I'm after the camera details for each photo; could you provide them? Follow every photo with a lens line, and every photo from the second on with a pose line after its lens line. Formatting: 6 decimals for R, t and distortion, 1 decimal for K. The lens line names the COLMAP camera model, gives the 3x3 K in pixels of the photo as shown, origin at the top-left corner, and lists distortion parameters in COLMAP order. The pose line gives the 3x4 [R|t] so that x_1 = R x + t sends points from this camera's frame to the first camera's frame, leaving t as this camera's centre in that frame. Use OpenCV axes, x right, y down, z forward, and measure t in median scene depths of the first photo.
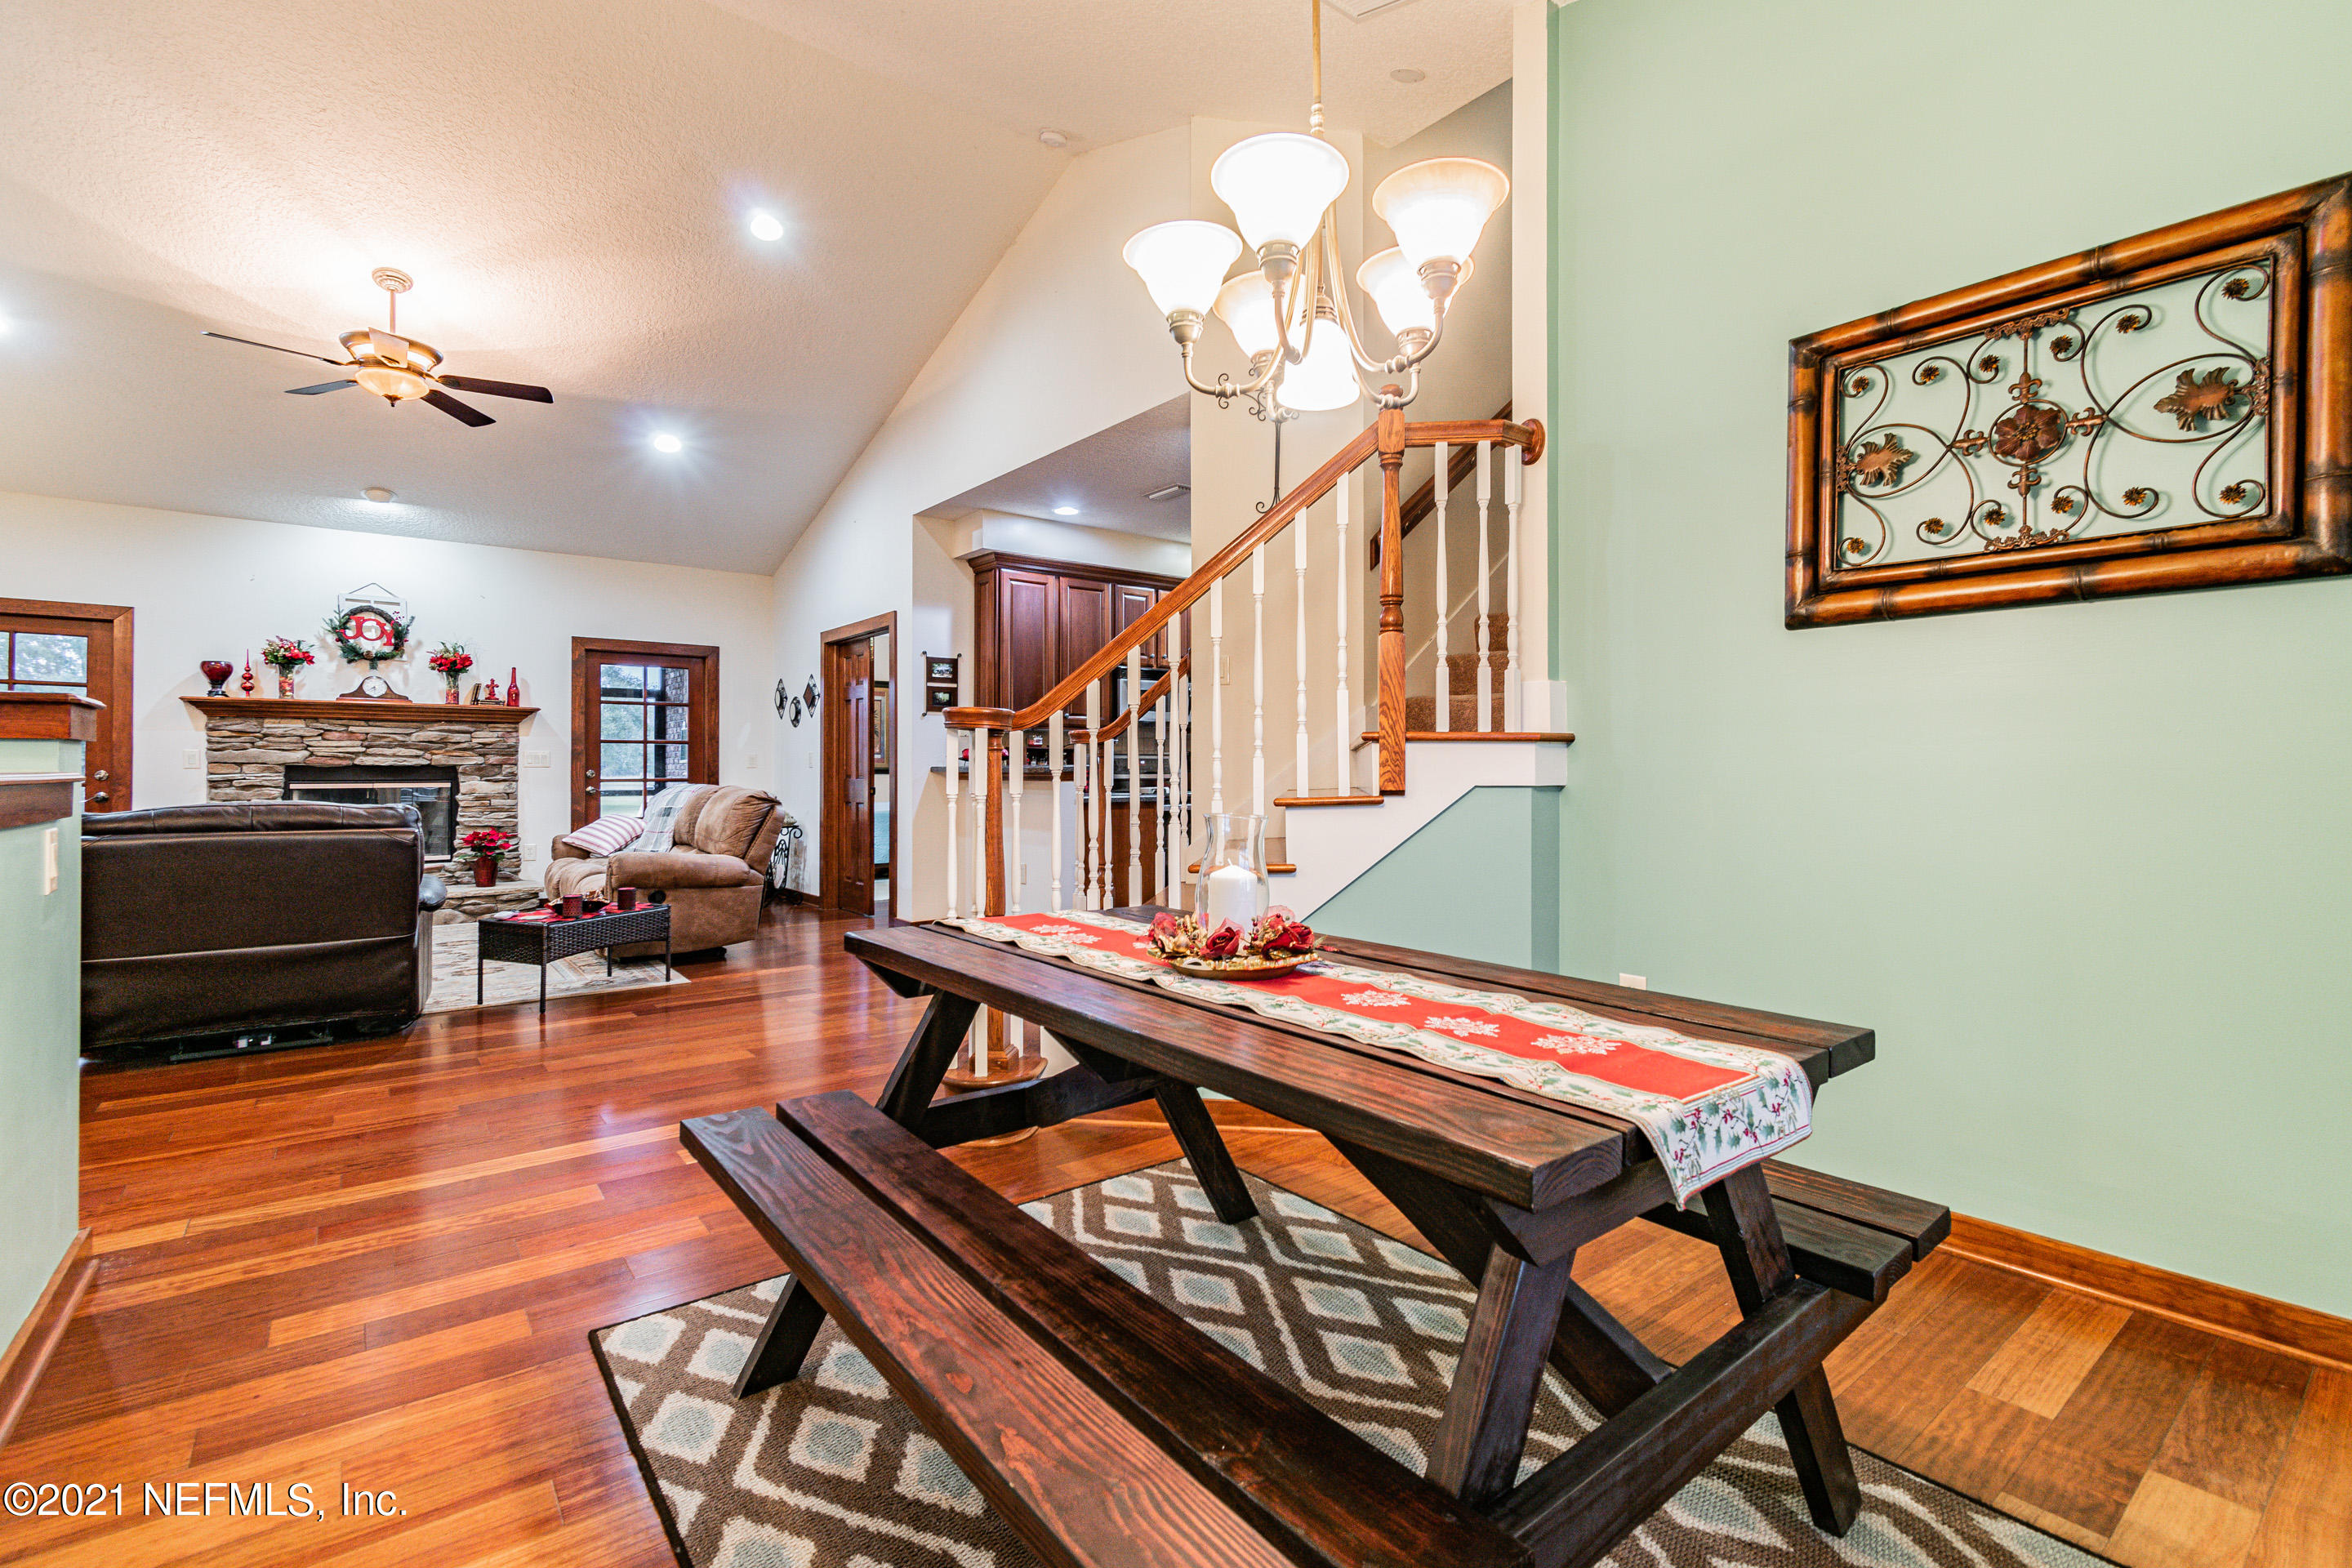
lens RADIAL K [[1073.9, 0, 1187.1], [0, 1073.9, 759.5], [0, 0, 1]] dist [0.004138, -0.002496]
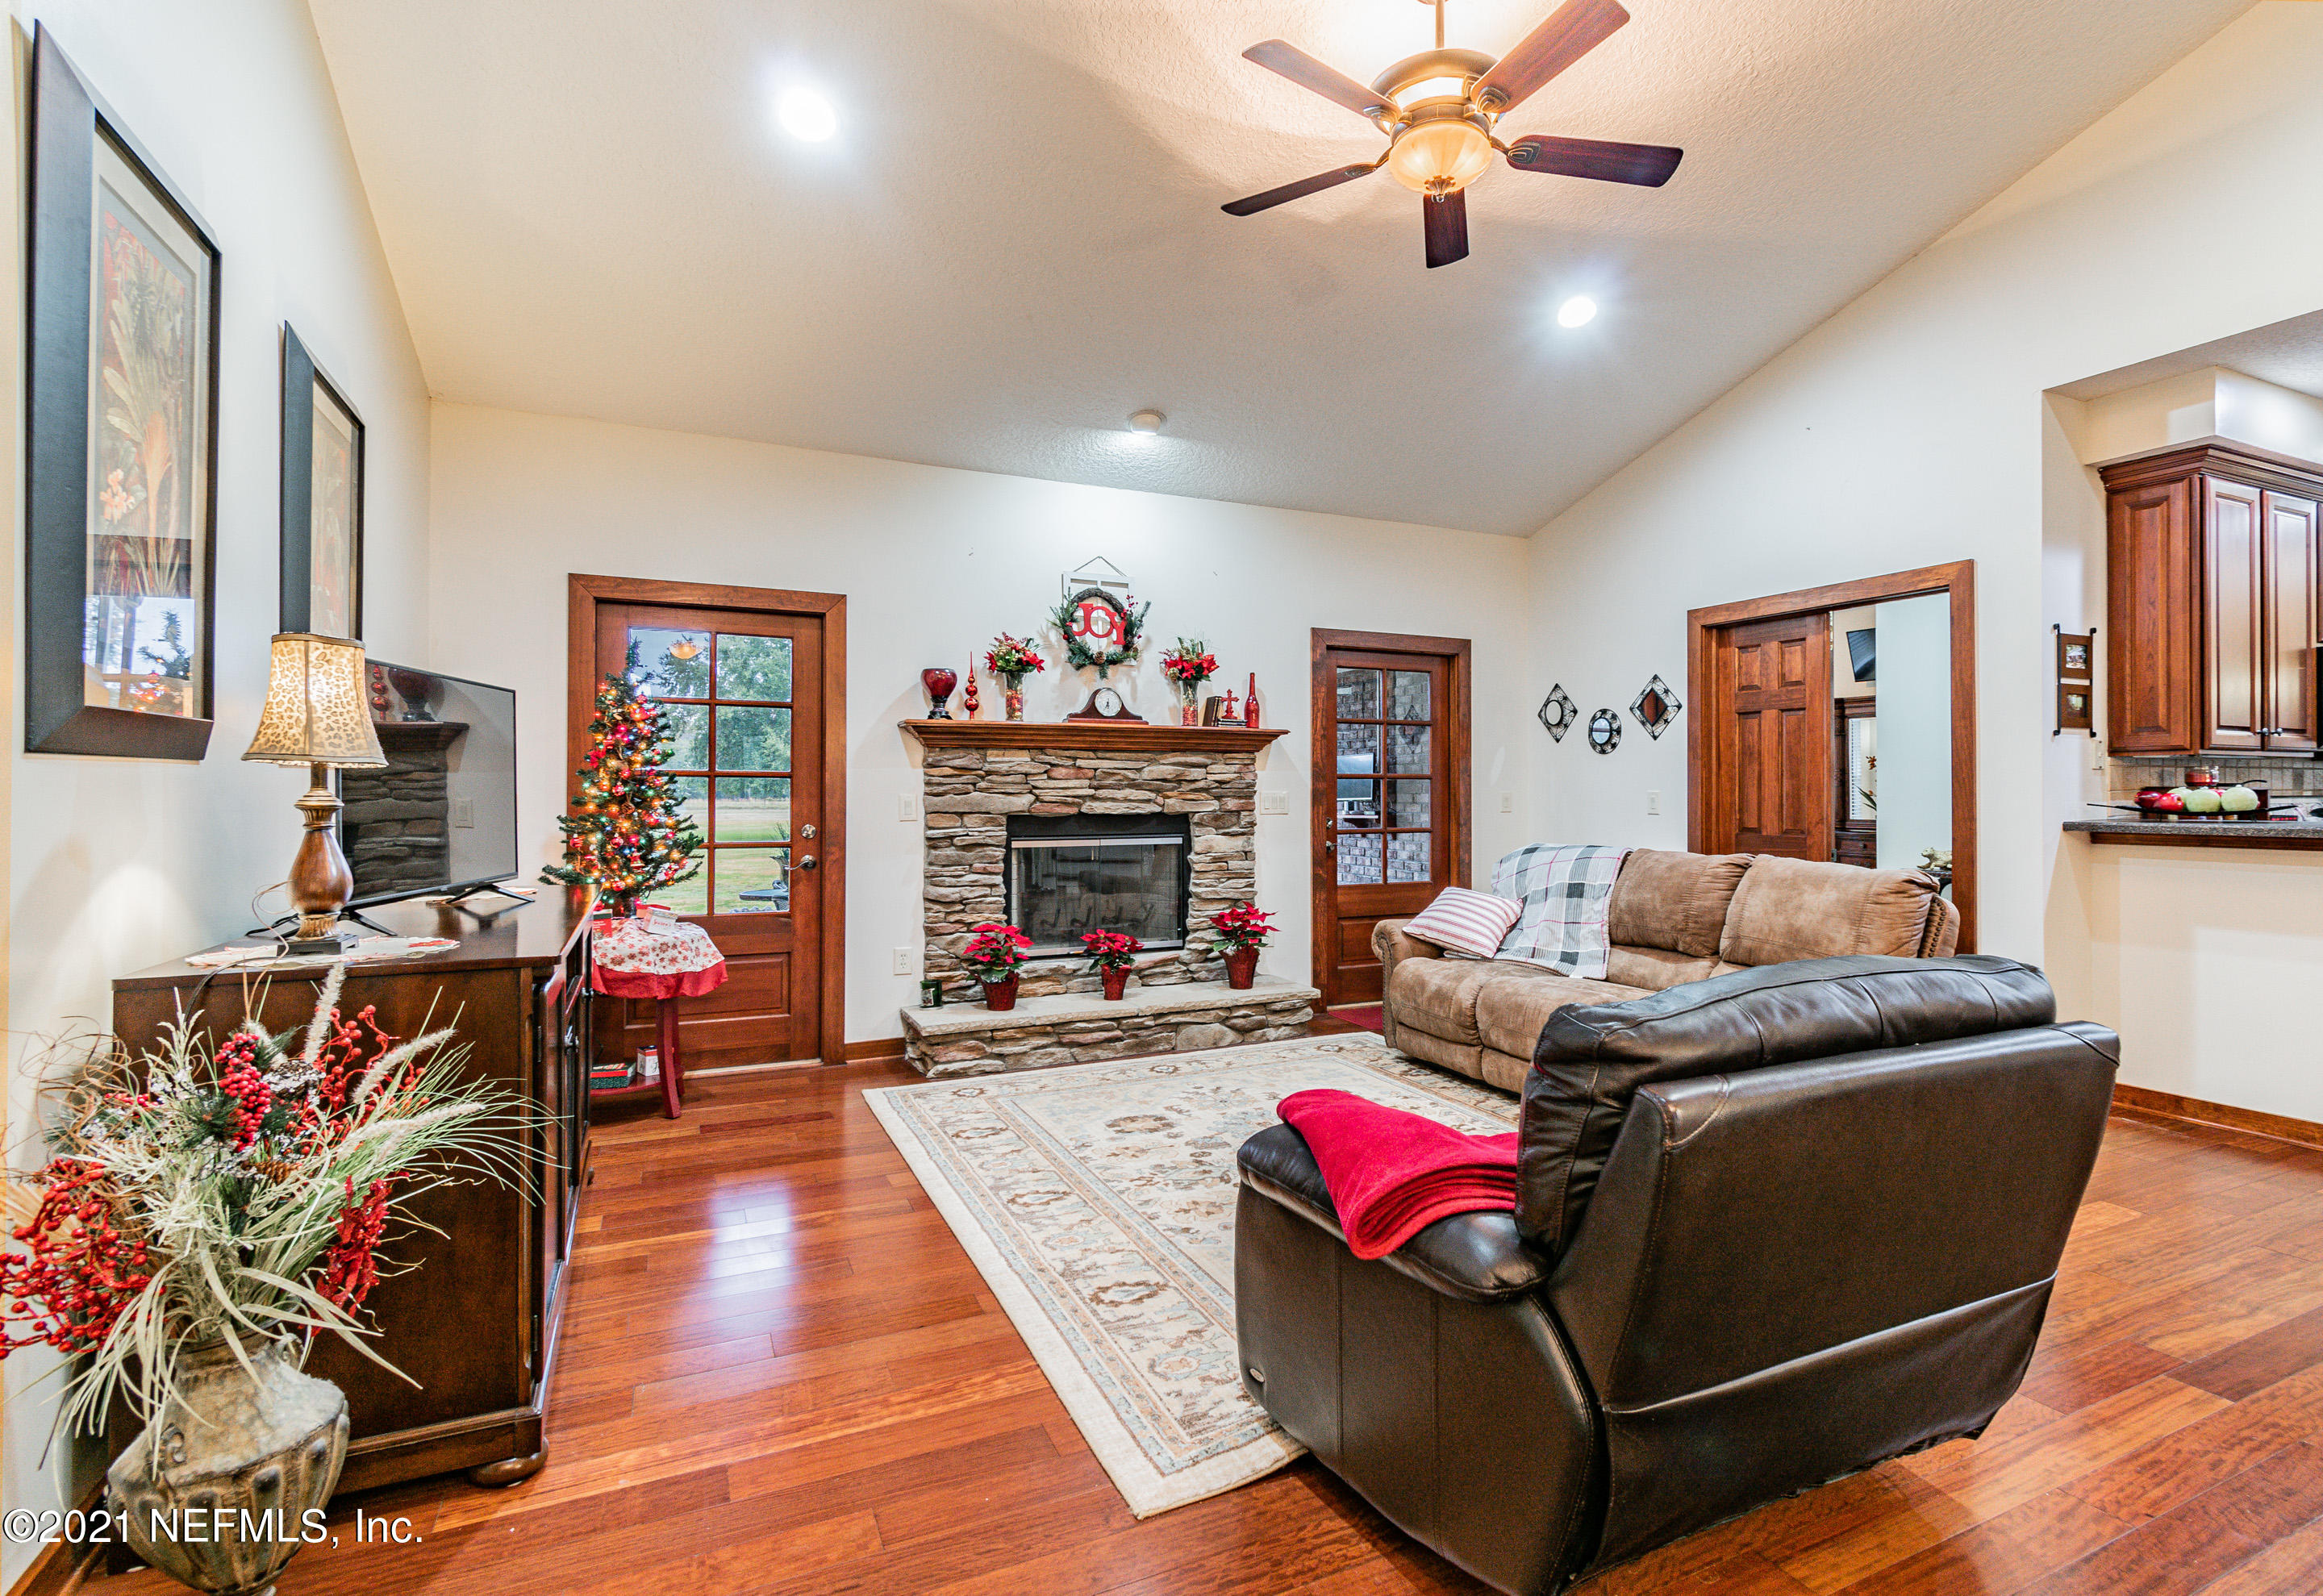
lens RADIAL K [[1104.4, 0, 1182.2], [0, 1104.4, 776.8], [0, 0, 1]] dist [-0.017564, 0.000046]
pose [[0.976152, -0.003450, -0.217059, -0.552115], [0.003274, 0.999994, -0.001170, -0.018129], [0.217062, 0.000431, 0.976158, 0.305765]]
